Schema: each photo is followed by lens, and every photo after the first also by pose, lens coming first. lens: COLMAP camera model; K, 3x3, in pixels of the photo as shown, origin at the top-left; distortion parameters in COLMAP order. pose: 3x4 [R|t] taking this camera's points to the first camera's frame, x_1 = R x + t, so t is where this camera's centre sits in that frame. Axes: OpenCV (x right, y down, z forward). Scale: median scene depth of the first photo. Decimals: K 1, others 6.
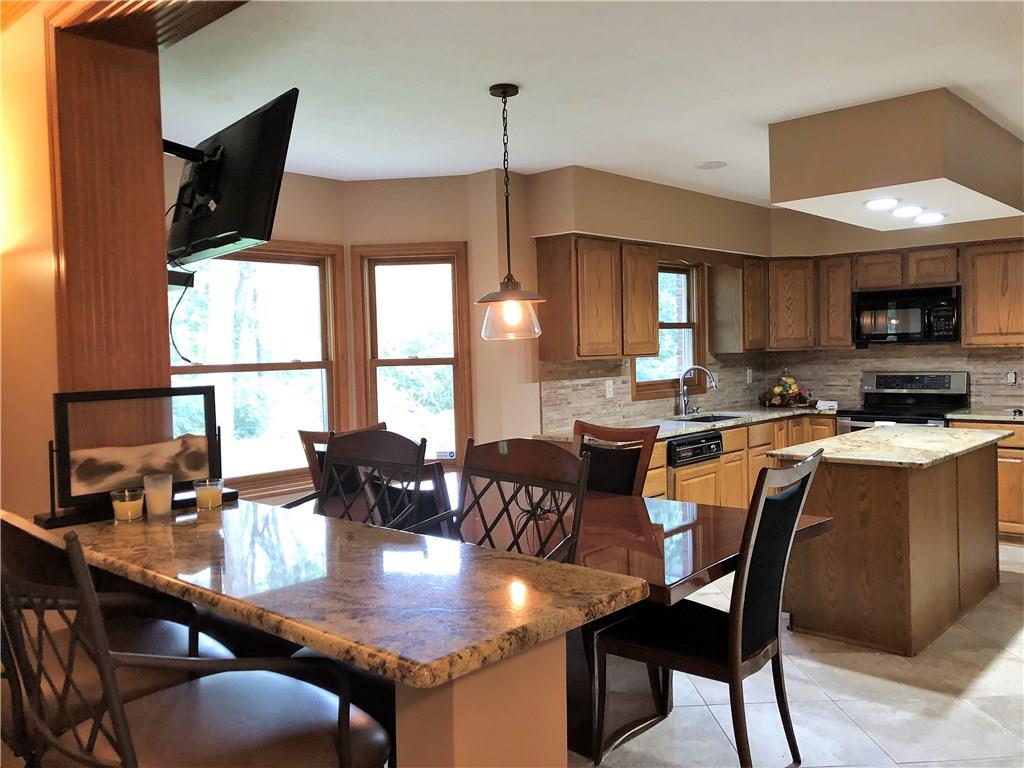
lens RADIAL K [[853.1, 0, 506.3], [0, 853.1, 374.6], [0, 0, 1]] dist [0.052018, -0.078365]
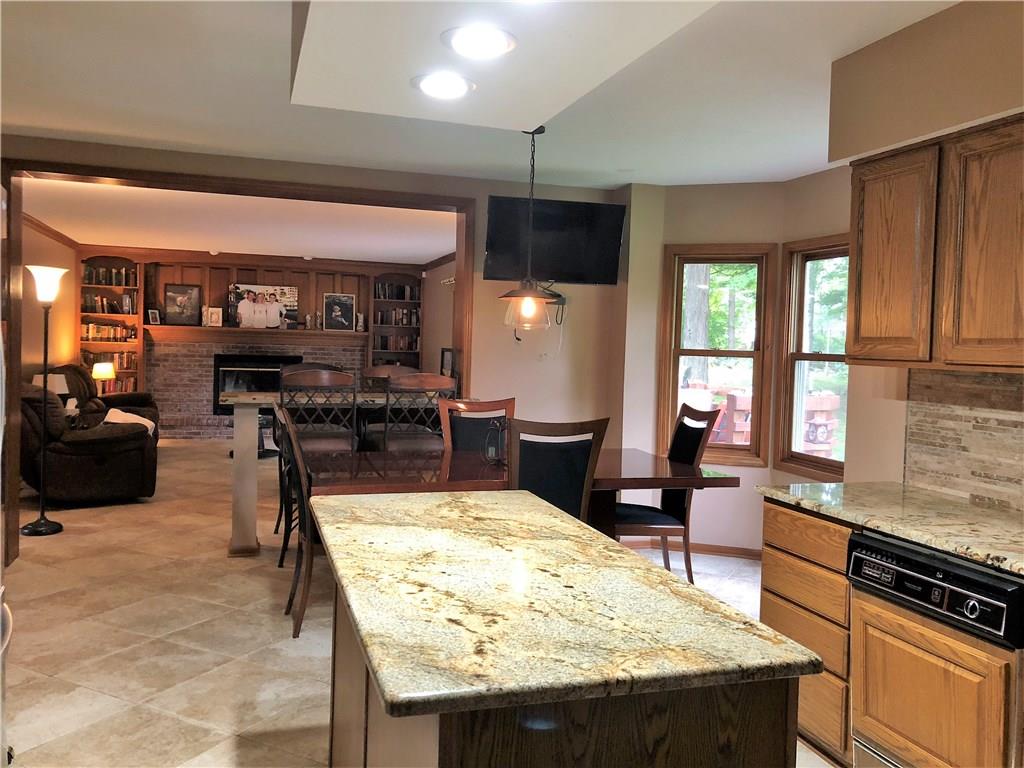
lens RADIAL K [[853.1, 0, 514.0], [0, 853.1, 377.0], [0, 0, 1]] dist [0.052018, -0.078365]
pose [[-0.498462, 0.042573, -0.865866, 0.707654], [-0.046130, 0.996076, 0.075531, -0.041720], [0.865683, 0.077592, -0.494542, 1.034912]]
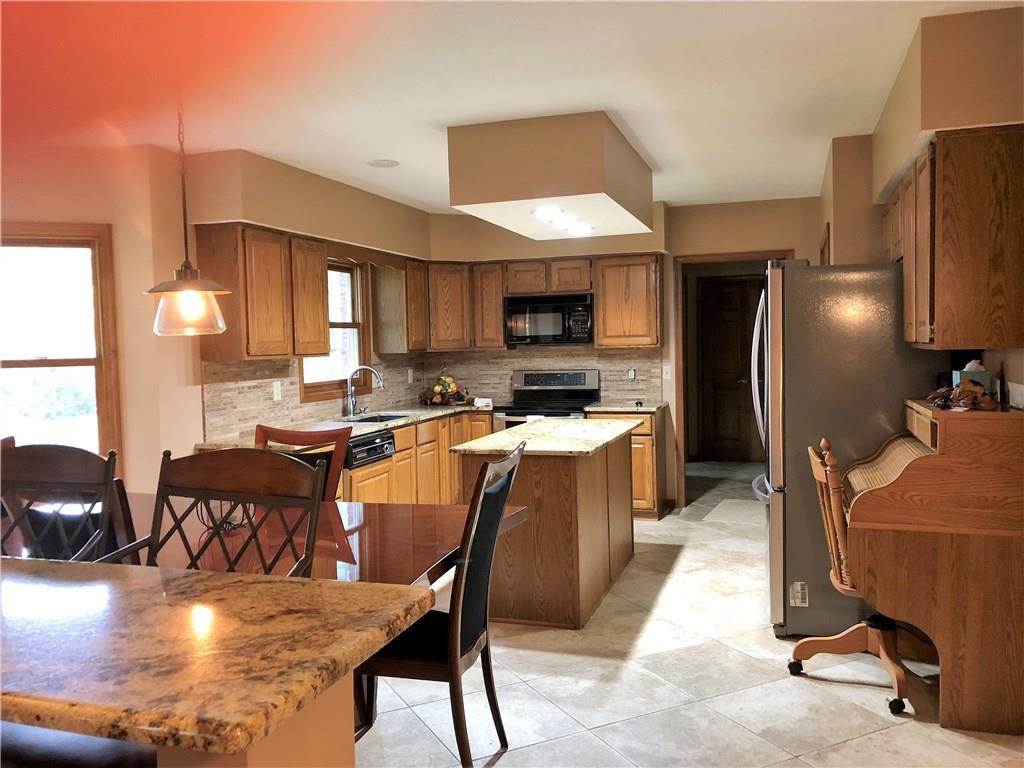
lens RADIAL K [[853.1, 0, 517.8], [0, 853.1, 380.3], [0, 0, 1]] dist [0.052018, -0.078365]
pose [[0.906268, -0.014245, 0.422465, -0.040682], [0.012670, 0.999898, 0.006537, 0.002432], [-0.422515, -0.000572, 0.906356, 0.031815]]
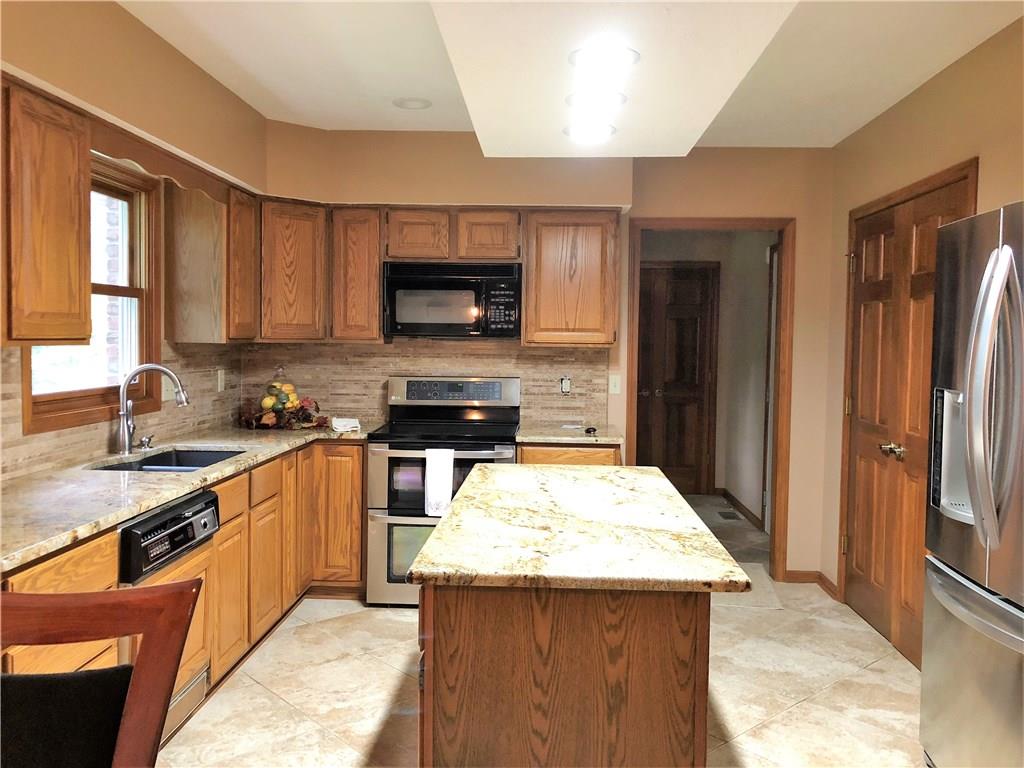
lens RADIAL K [[853.1, 0, 518.5], [0, 853.1, 377.8], [0, 0, 1]] dist [0.052018, -0.078365]
pose [[0.762277, 0.005802, 0.647225, 0.049622], [-0.012477, 0.999906, 0.005731, -0.008804], [-0.647131, -0.012444, 0.762278, 0.492001]]
